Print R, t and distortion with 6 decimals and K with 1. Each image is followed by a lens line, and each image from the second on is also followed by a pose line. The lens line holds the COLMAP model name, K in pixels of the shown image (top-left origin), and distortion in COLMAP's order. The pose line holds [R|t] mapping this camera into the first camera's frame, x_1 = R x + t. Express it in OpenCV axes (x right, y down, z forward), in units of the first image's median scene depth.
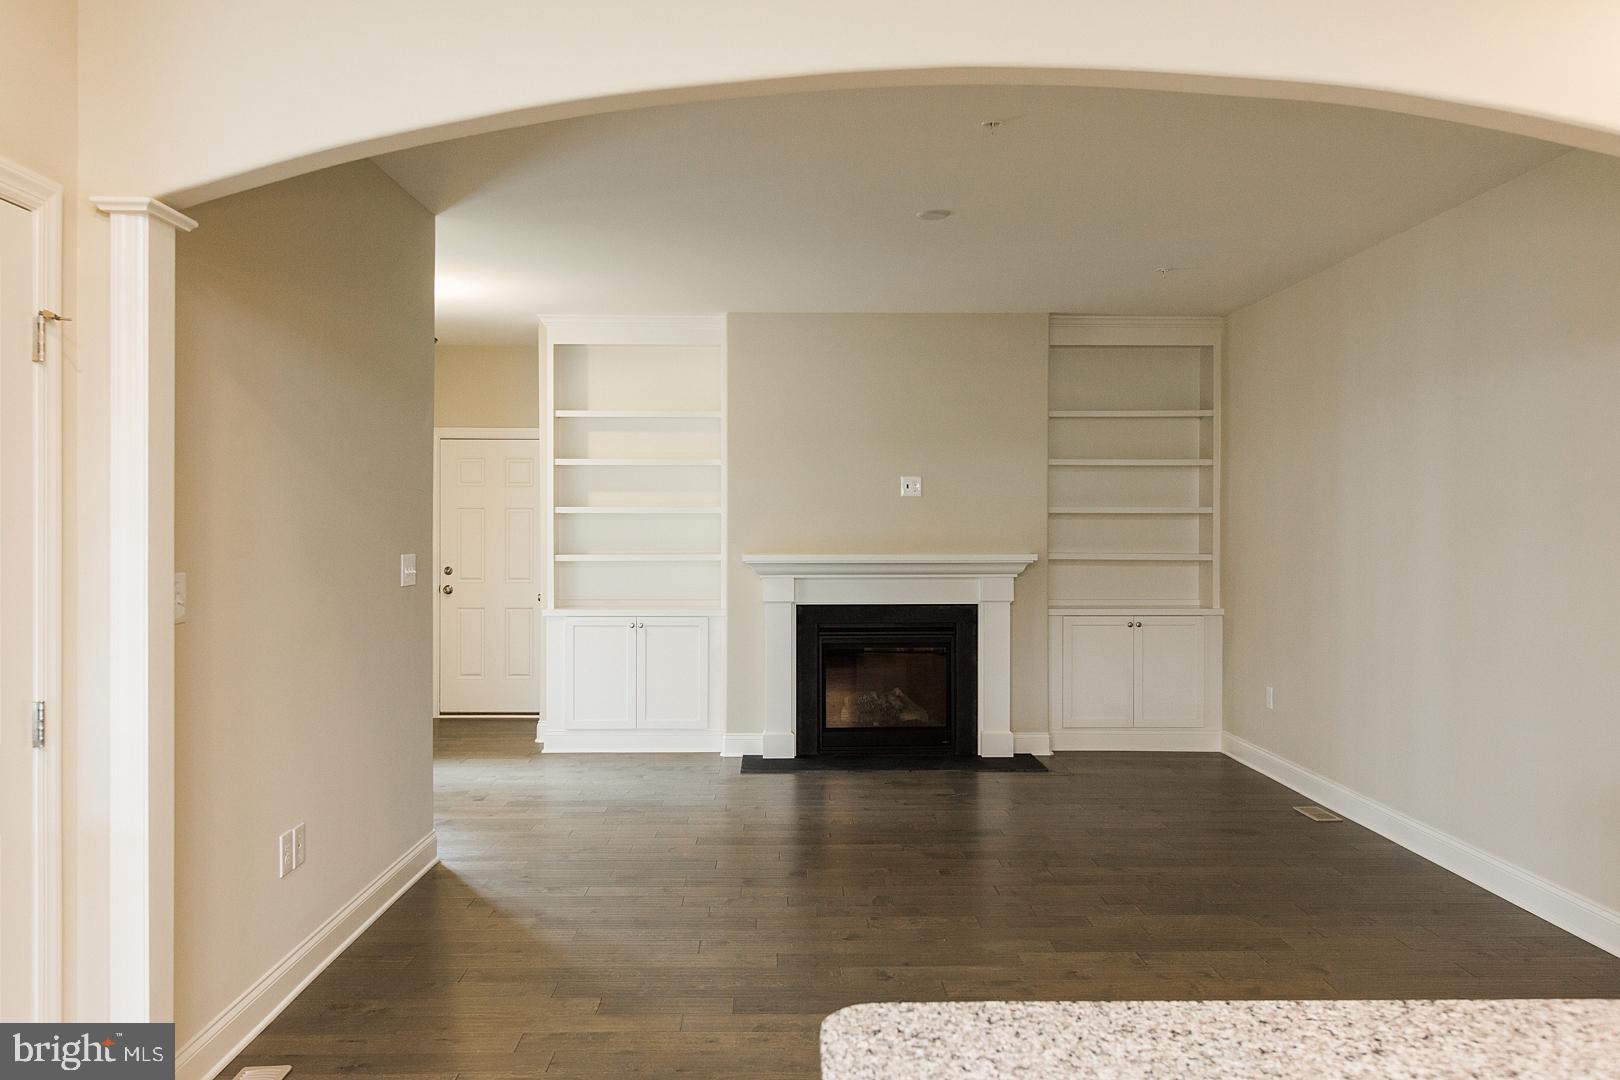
lens RADIAL K [[1253.3, 0, 795.8], [0, 1253.3, 533.8], [0, 0, 1]] dist [0.016230, -0.008921]
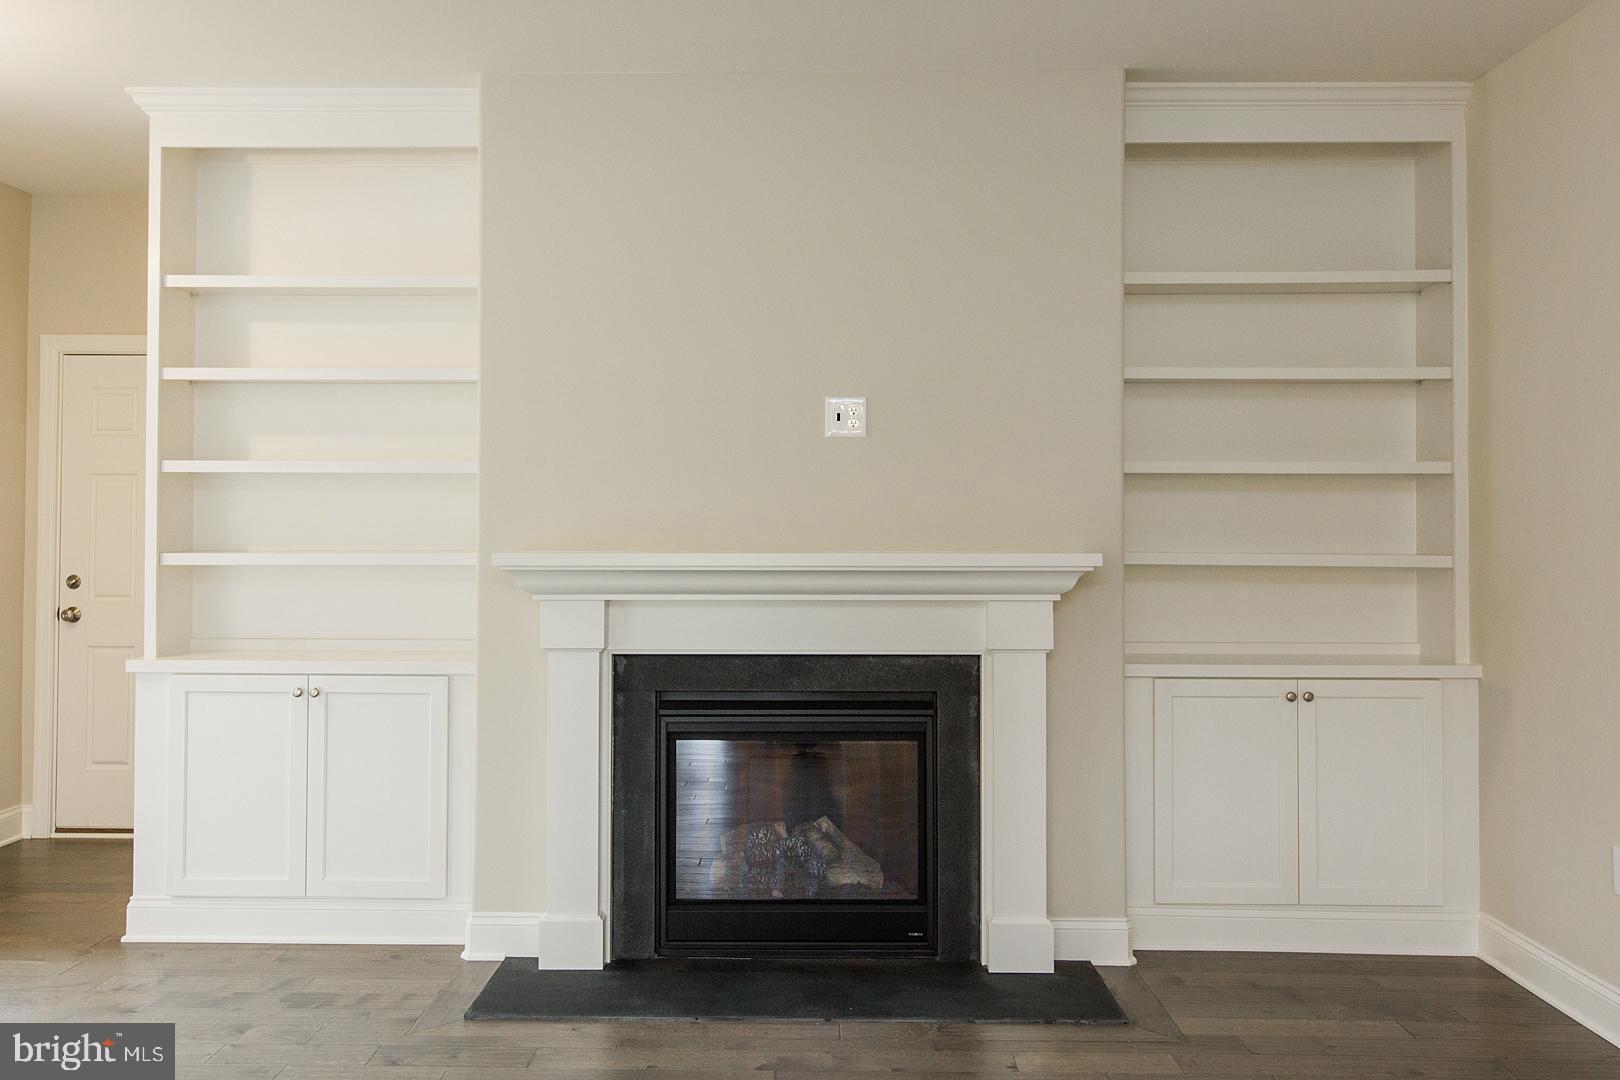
lens RADIAL K [[1359.0, 0, 786.1], [0, 1359.0, 505.2], [0, 0, 1]] dist [0.013825, -0.011544]
pose [[0.999295, 0.001164, -0.037527, 0.088145], [-0.002052, 0.999719, -0.023617, 0.010027], [0.037489, 0.023677, 0.999017, 0.457607]]
